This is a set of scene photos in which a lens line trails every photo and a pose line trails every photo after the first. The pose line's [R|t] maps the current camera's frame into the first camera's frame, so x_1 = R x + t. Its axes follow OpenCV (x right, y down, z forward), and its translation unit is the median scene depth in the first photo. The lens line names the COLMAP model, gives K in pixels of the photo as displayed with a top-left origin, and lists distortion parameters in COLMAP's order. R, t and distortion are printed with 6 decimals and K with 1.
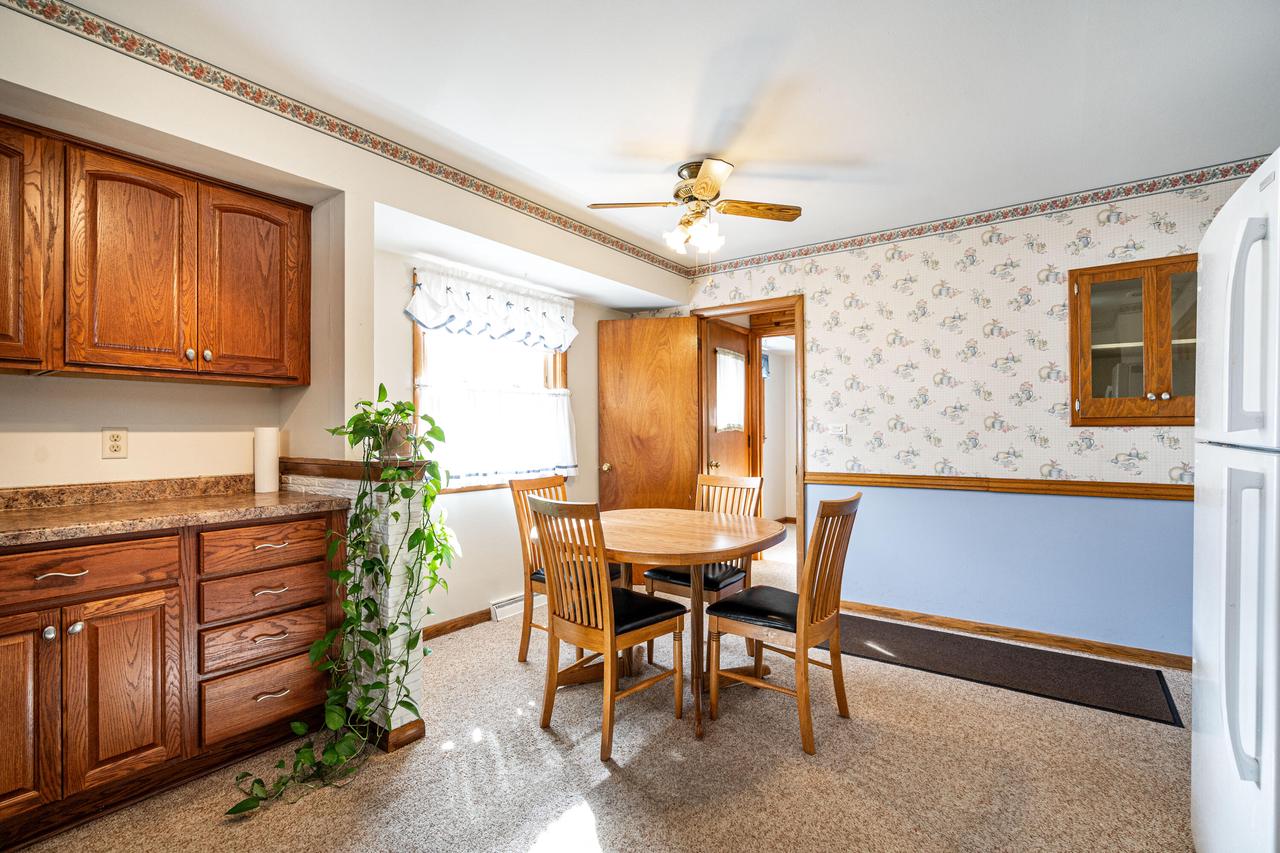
lens RADIAL K [[580.8, 0, 638.9], [0, 580.8, 431.4], [0, 0, 1]] dist [-0.023500, 0.006213]
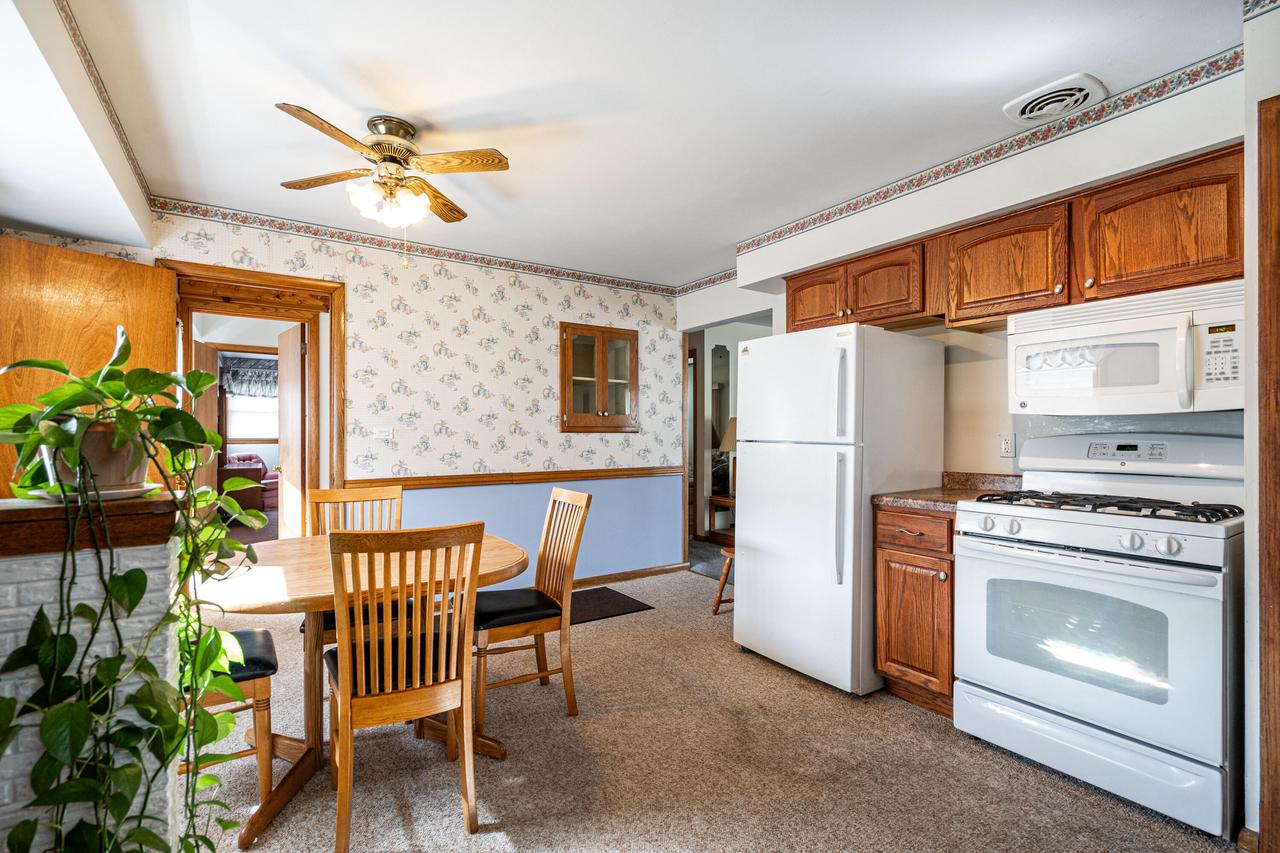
lens RADIAL K [[580.8, 0, 642.9], [0, 580.8, 431.6], [0, 0, 1]] dist [-0.023500, 0.006213]
pose [[0.322357, 0.009438, 0.946571, -0.494919], [-0.001112, 0.999953, -0.009591, 0.002759], [-0.946617, 0.002039, 0.322353, 0.325806]]
